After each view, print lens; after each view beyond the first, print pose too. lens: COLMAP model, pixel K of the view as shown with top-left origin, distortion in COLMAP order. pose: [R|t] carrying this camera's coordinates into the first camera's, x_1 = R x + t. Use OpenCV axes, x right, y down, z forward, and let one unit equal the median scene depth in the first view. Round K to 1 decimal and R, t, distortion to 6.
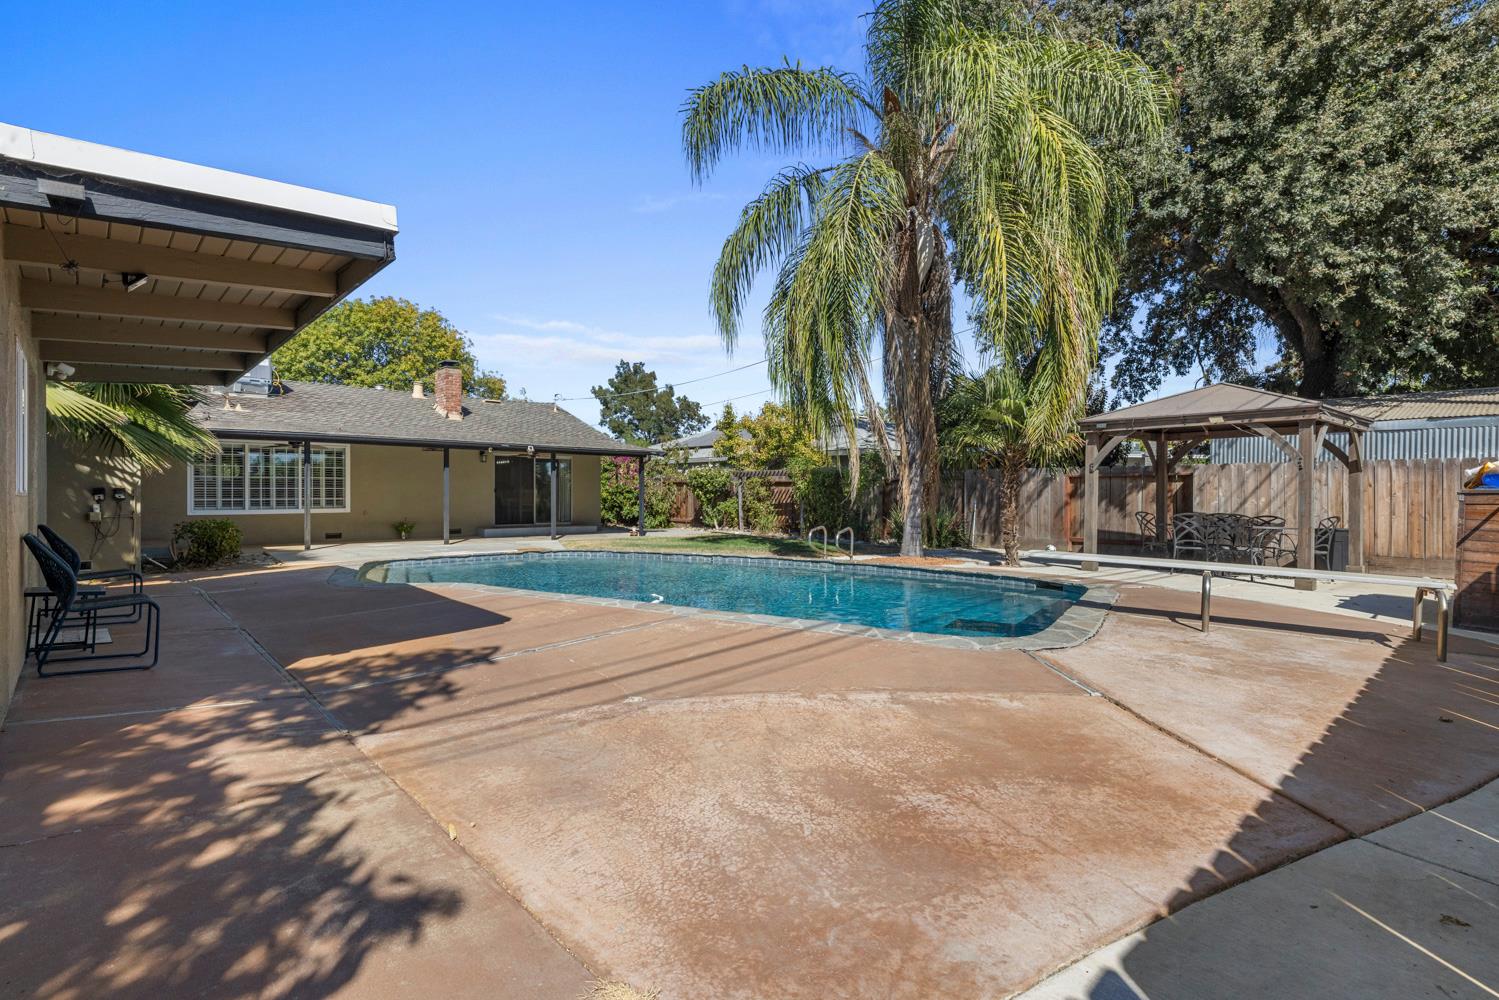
lens RADIAL K [[703.4, 0, 738.2], [0, 703.4, 495.1], [0, 0, 1]] dist [-0.005853, 0.000611]
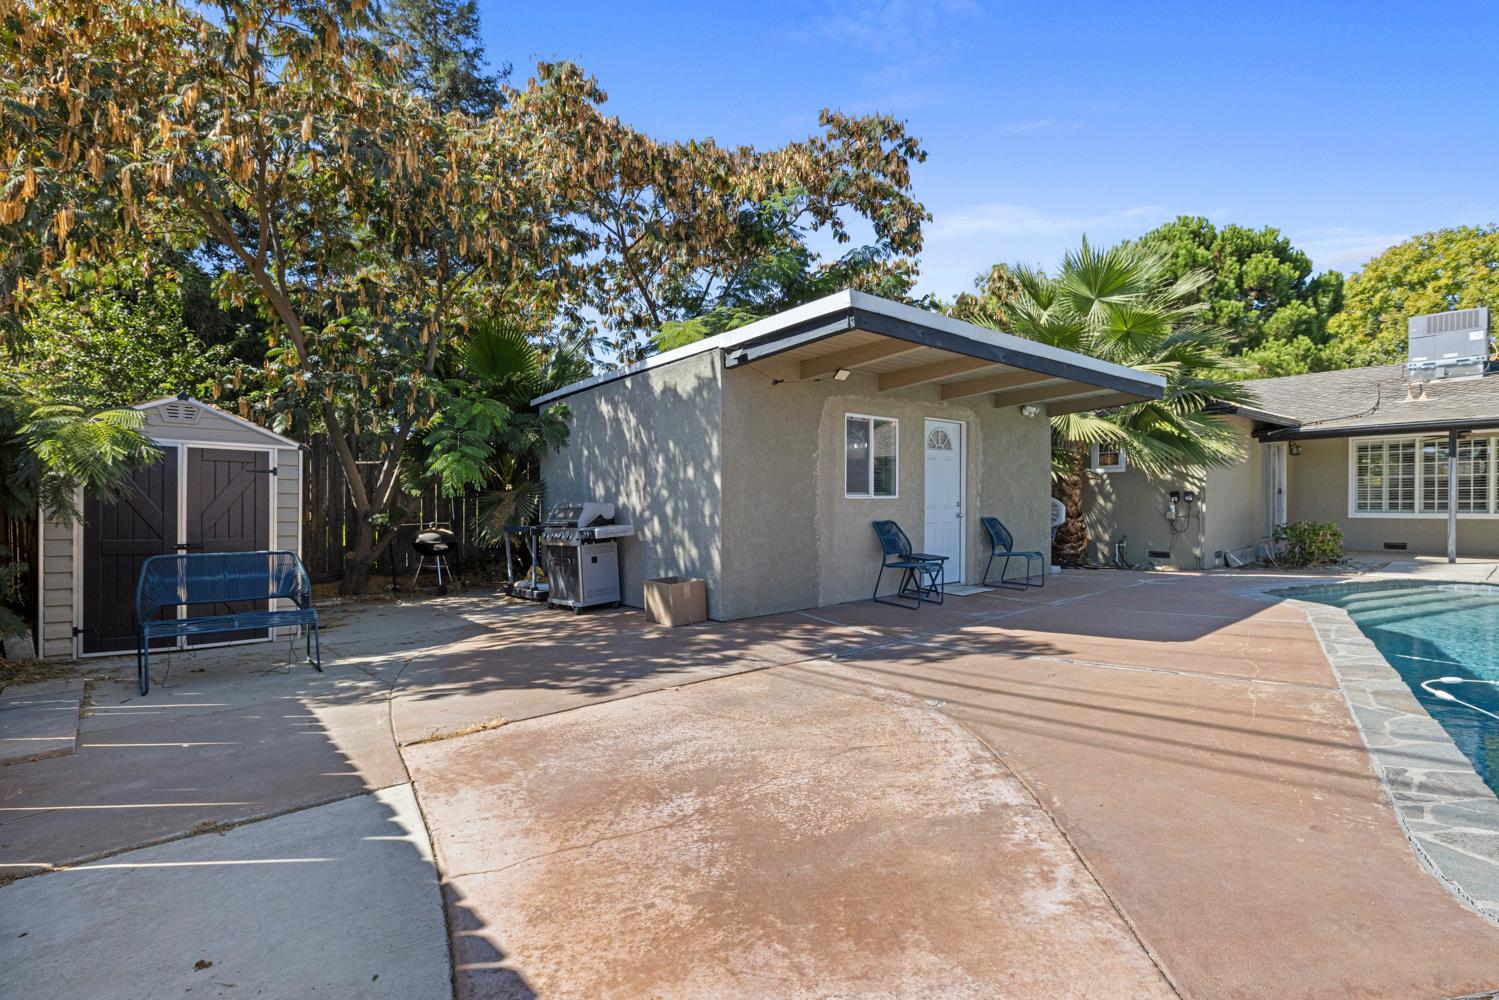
lens RADIAL K [[703.4, 0, 738.2], [0, 703.4, 500.5], [0, 0, 1]] dist [-0.005853, 0.000611]
pose [[-0.006204, 0.001676, -0.999979, 0.965282], [0.003155, 0.999994, 0.001657, 0.004170], [0.999976, -0.003144, -0.006209, 0.836793]]
